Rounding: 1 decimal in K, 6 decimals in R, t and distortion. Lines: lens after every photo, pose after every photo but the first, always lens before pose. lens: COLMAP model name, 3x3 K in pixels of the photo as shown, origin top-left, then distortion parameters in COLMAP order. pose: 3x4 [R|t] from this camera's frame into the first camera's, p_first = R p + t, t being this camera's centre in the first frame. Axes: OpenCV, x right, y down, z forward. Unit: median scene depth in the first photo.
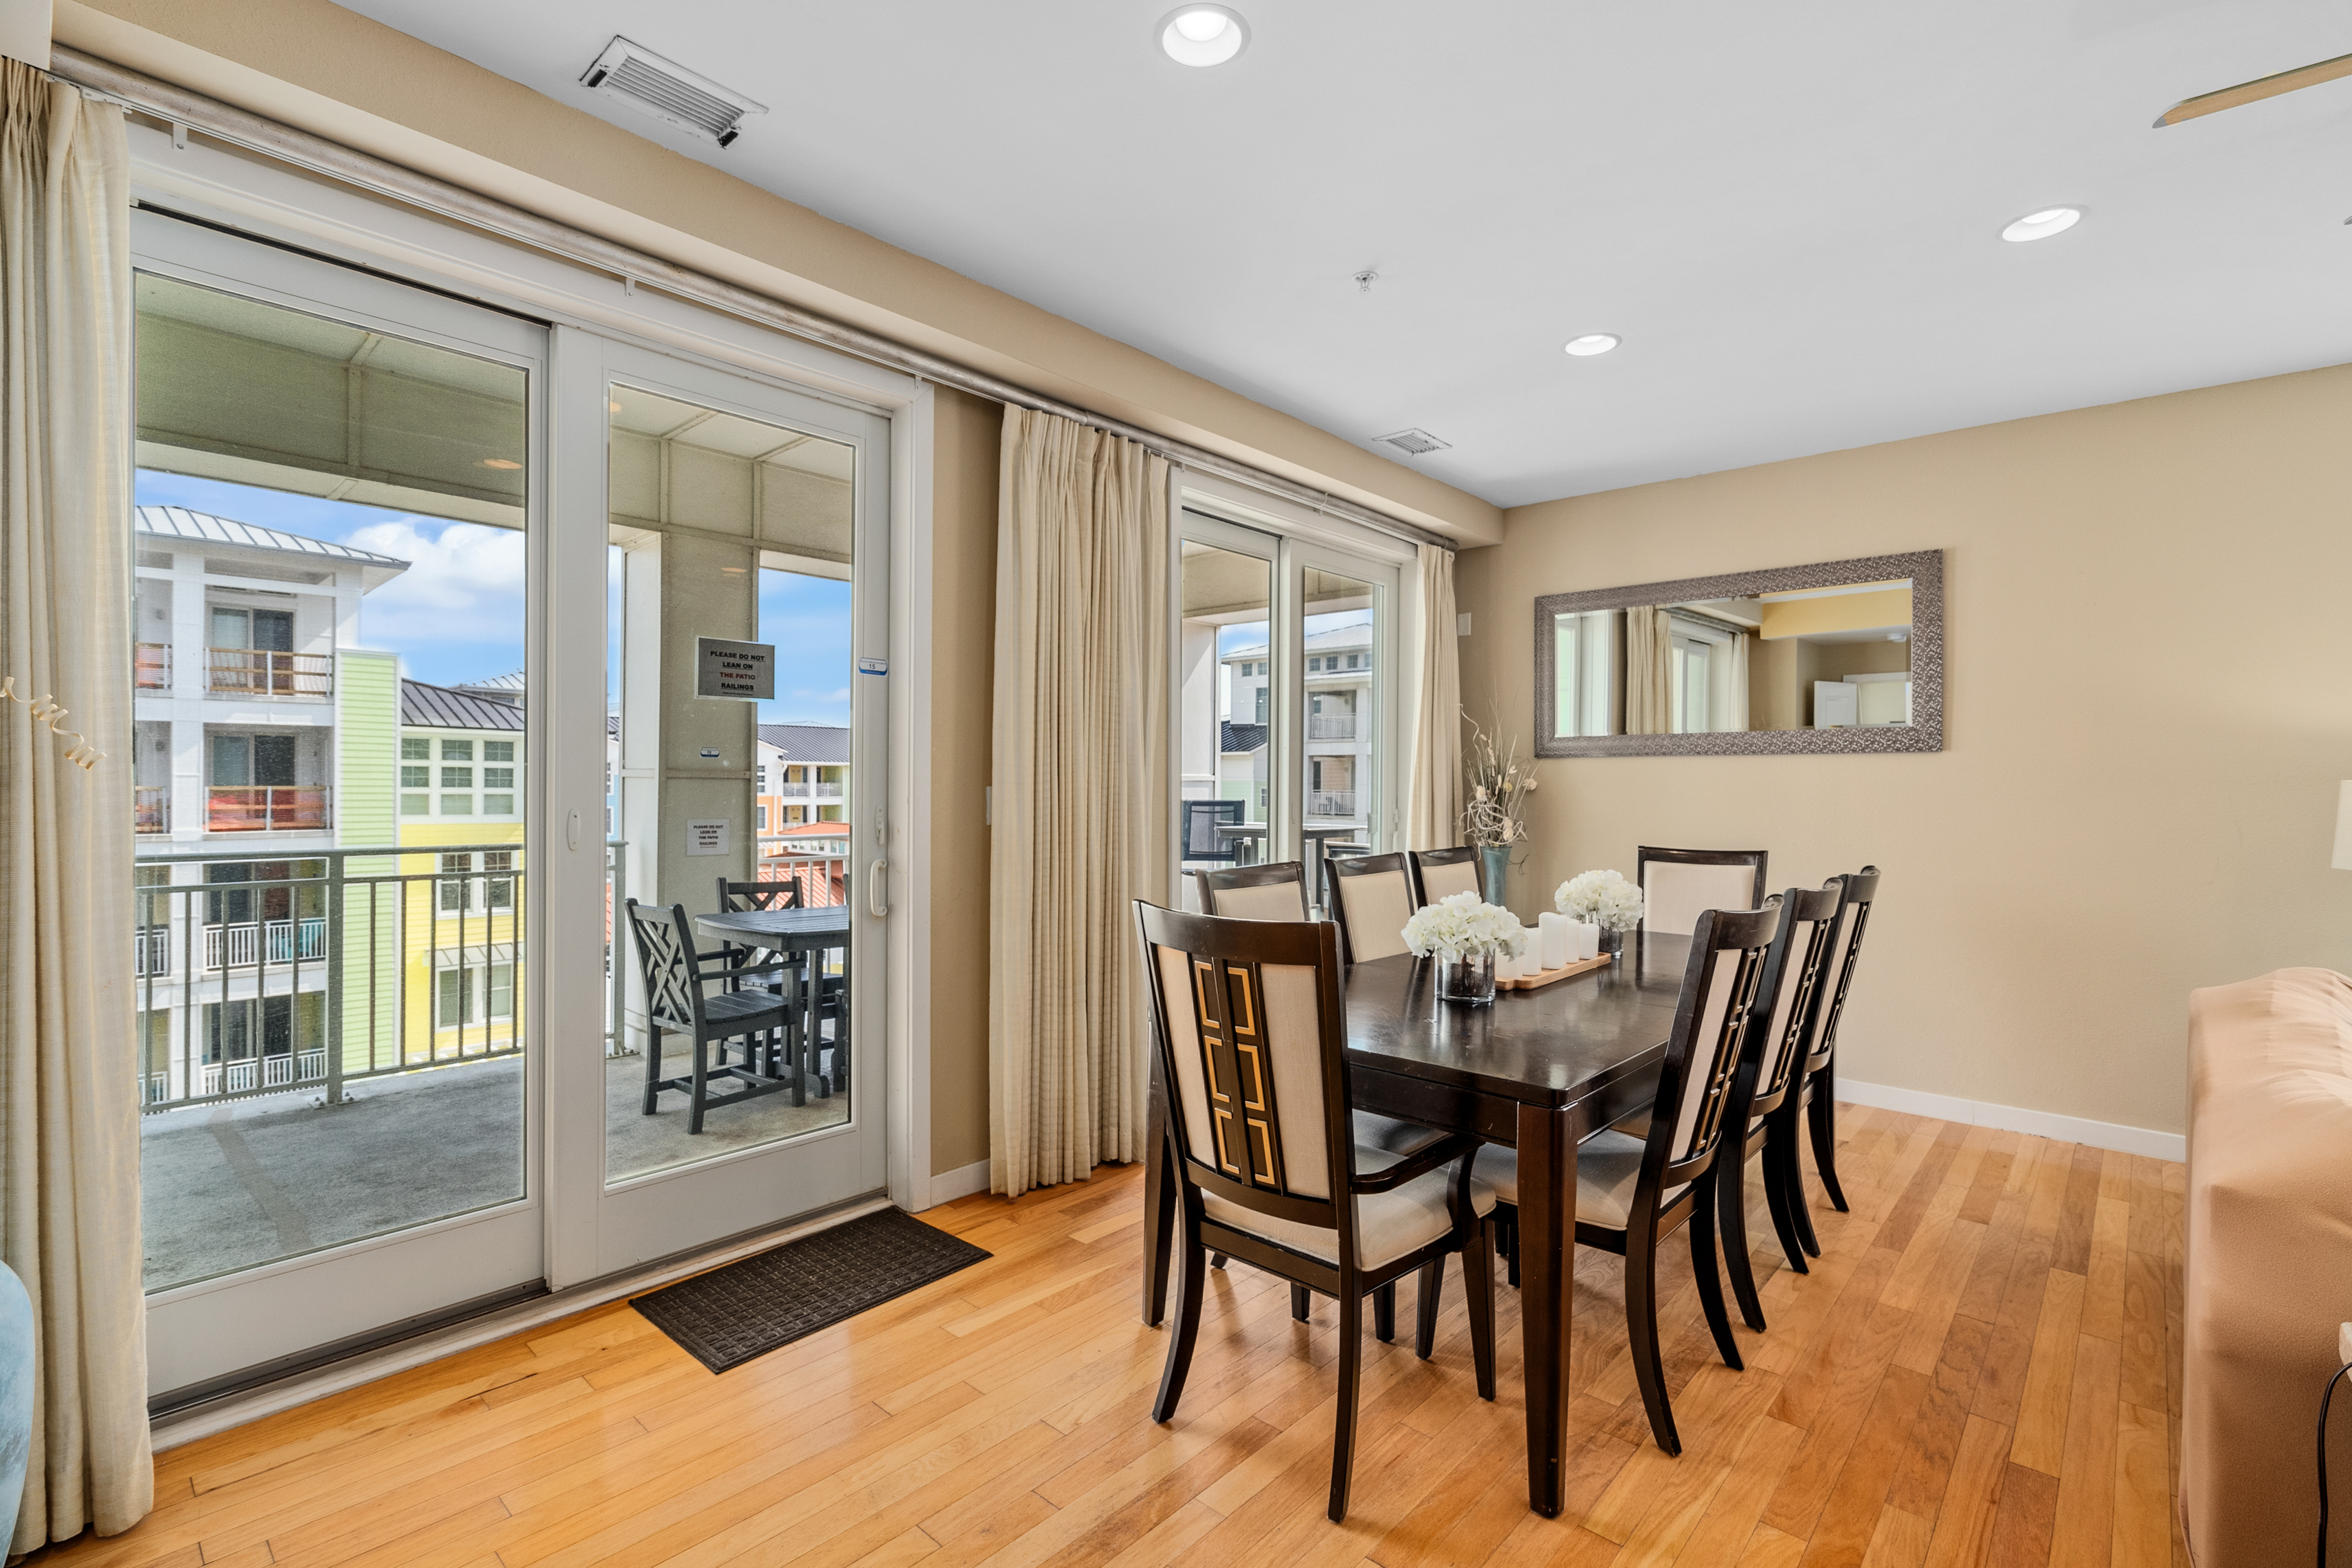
lens RADIAL K [[1072.6, 0, 1175.9], [0, 1072.6, 779.5], [0, 0, 1]] dist [-0.000647, 0.000525]
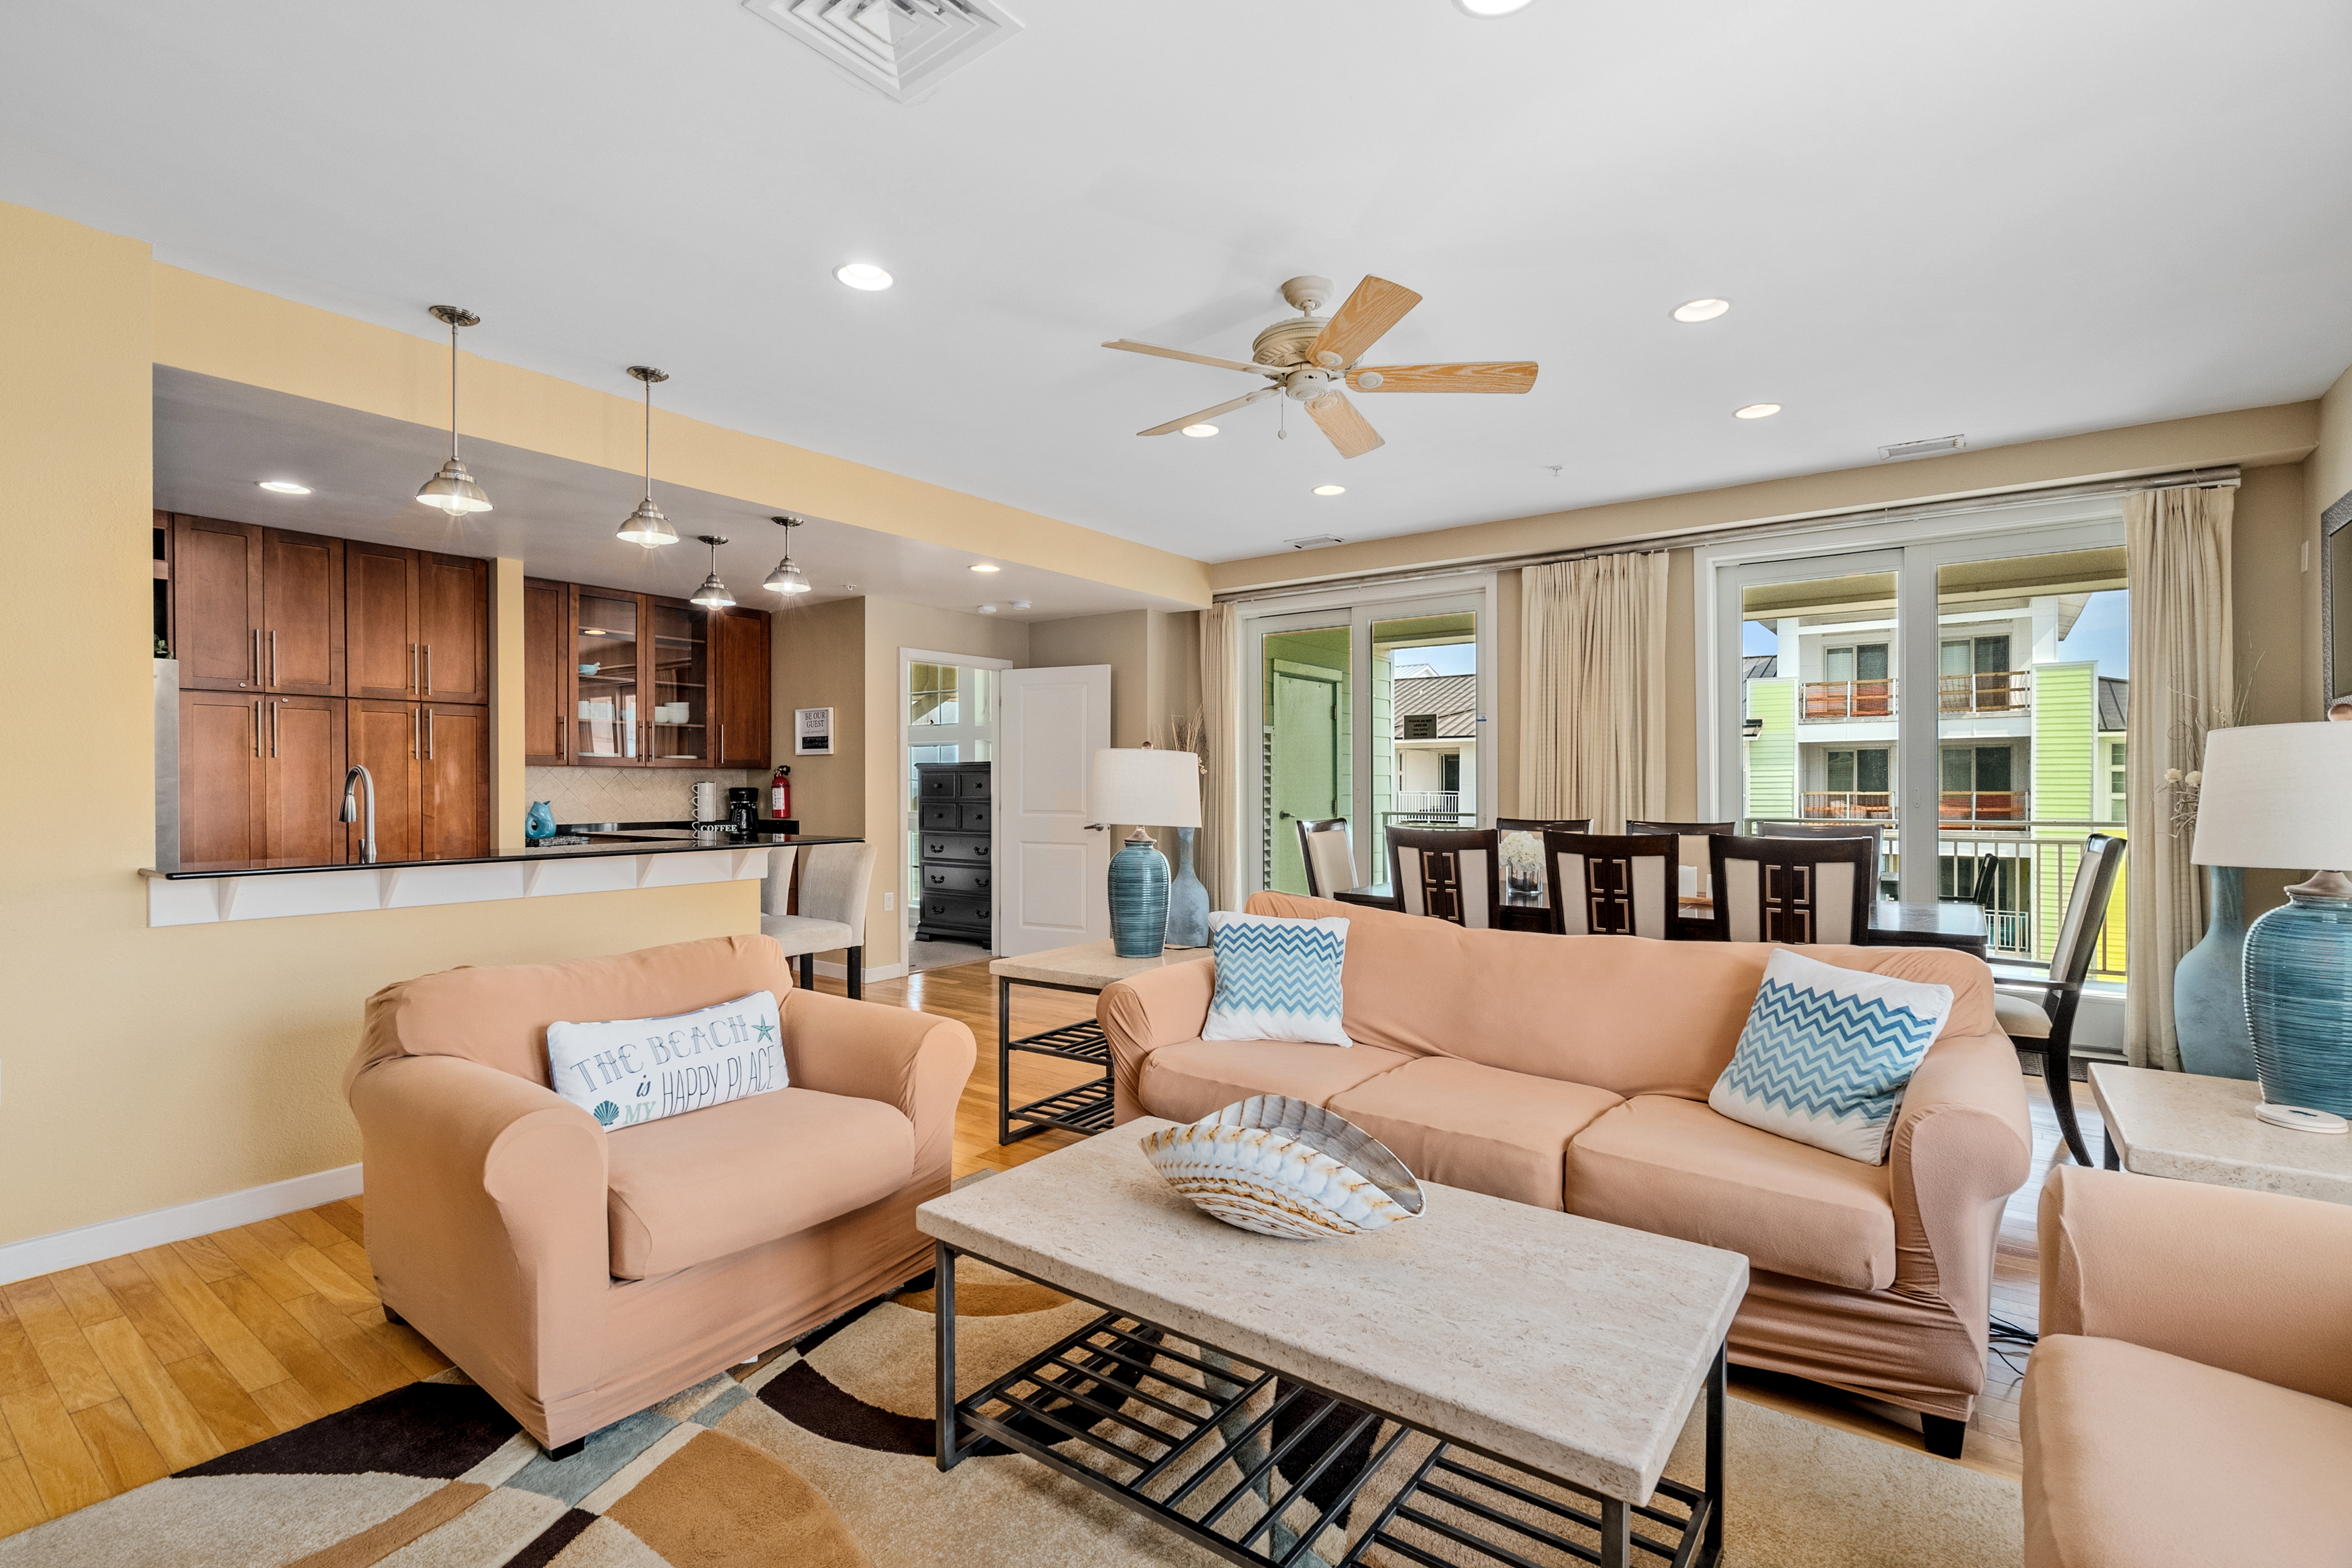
lens RADIAL K [[1071.8, 0, 1174.1], [0, 1071.8, 793.1], [0, 0, 1]] dist [-0.003127, 0.001541]
pose [[0.103215, -0.000445, -0.994659, 0.956965], [0.004214, 0.999991, -0.000010, 0.019546], [0.994650, -0.004191, 0.103215, 0.129538]]
